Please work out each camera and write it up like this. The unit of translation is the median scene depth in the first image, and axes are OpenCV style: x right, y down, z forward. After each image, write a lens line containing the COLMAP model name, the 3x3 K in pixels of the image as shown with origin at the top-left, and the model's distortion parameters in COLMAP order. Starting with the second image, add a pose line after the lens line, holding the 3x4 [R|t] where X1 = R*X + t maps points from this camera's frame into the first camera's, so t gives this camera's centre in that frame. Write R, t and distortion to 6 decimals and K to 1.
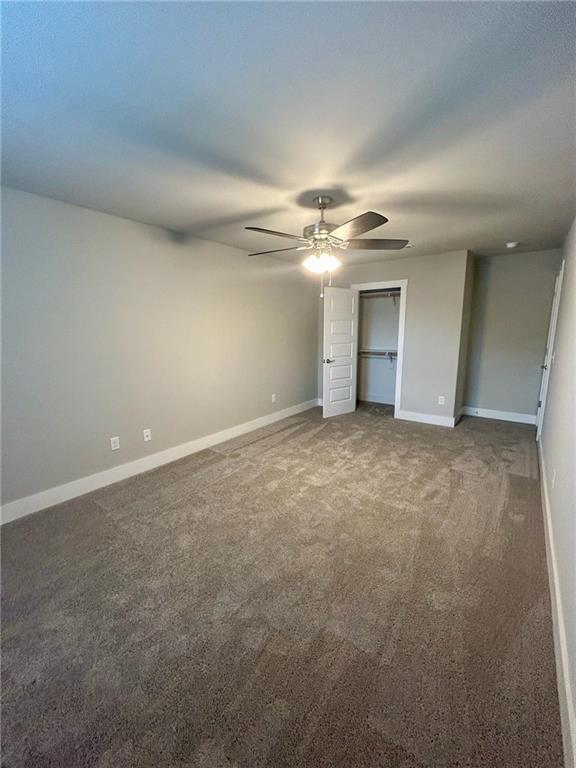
lens RADIAL K [[309.1, 0, 288.0], [0, 309.1, 384.0], [0, 0, 1]] dist [0.002982, 0.000208]
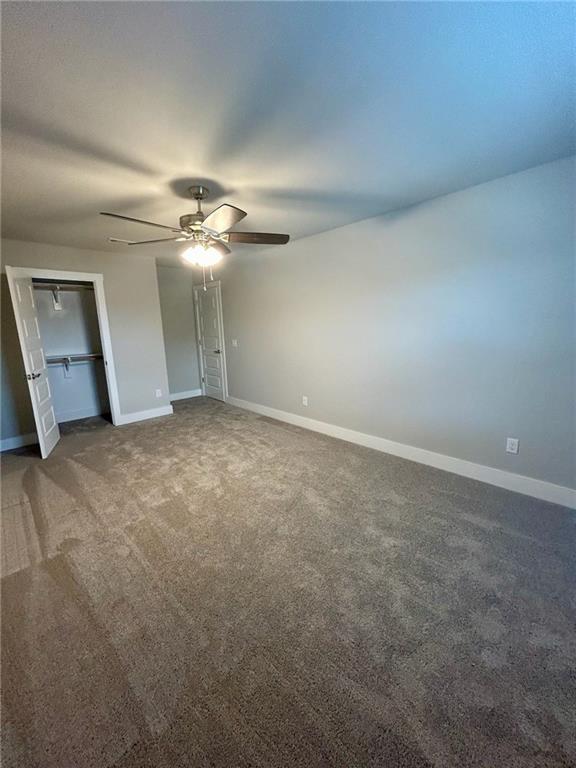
lens RADIAL K [[309.1, 0, 288.0], [0, 309.1, 384.0], [0, 0, 1]] dist [0.002982, 0.000208]
pose [[0.160476, -0.184605, 0.969623, -0.614881], [0.199315, 0.968178, 0.151343, -0.066498], [-0.966706, 0.168973, 0.192164, 0.441157]]
